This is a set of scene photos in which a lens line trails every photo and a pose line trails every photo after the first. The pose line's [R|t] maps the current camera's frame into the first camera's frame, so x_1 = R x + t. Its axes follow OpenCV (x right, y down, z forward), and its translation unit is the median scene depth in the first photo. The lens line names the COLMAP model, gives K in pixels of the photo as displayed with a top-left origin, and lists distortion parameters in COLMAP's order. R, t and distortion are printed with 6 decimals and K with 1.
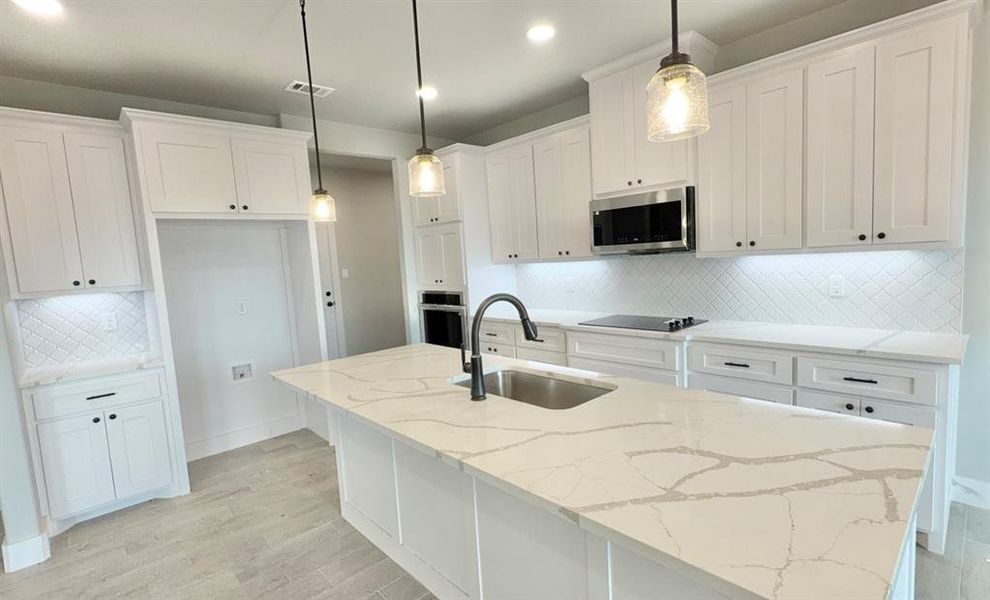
lens RADIAL K [[470.0, 0, 504.1], [0, 470.0, 303.2], [0, 0, 1]] dist [-0.000351, 0.000541]
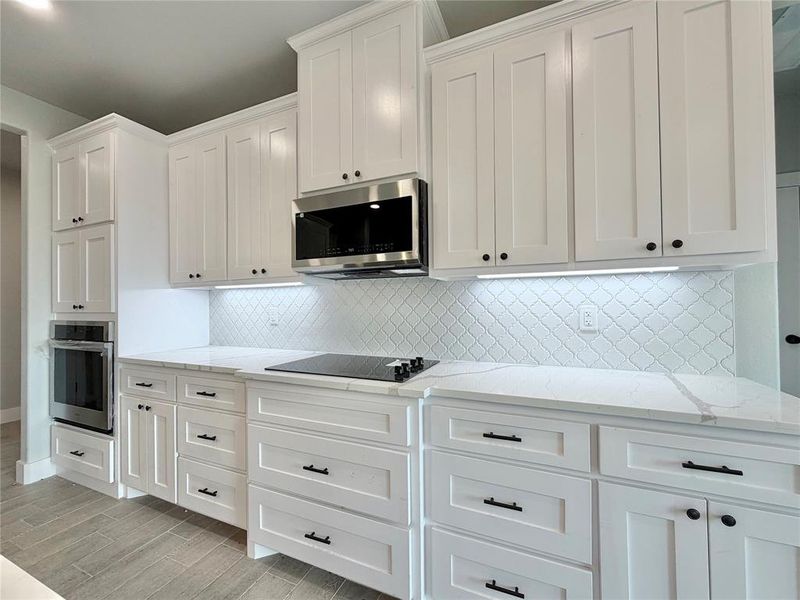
lens RADIAL K [[332.1, 0, 401.5], [0, 332.1, 302.1], [0, 0, 1]] dist [-0.001363, -0.000346]
pose [[0.920036, 0.051547, 0.388427, 0.180837], [-0.003625, 0.992387, -0.123109, 0.008290], [-0.391816, 0.111857, 0.913219, 0.589009]]
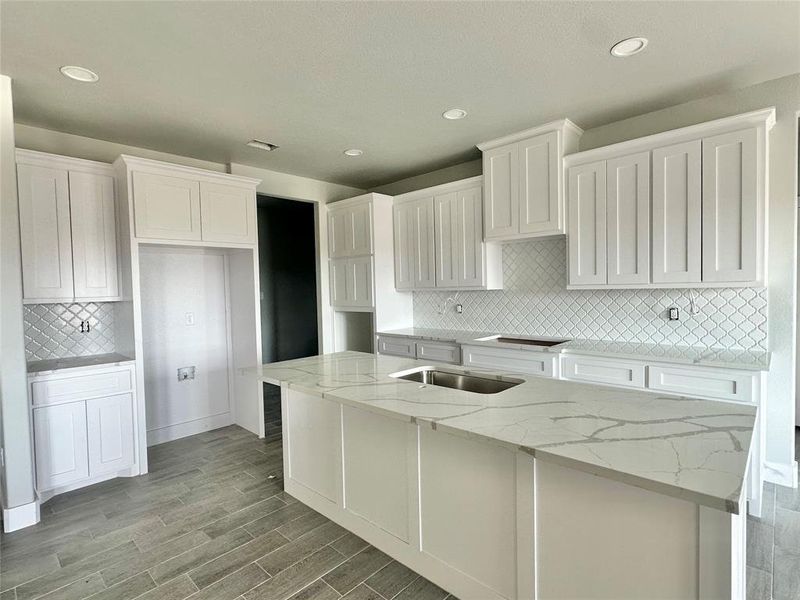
lens RADIAL K [[414.2, 0, 394.1], [0, 414.2, 301.7], [0, 0, 1]] dist [-0.003032, 0.000418]
pose [[0.998350, 0.032034, 0.047654, -0.125913], [-0.028752, 0.997269, -0.068026, 0.029545], [-0.049703, 0.066543, 0.996545, -0.108815]]
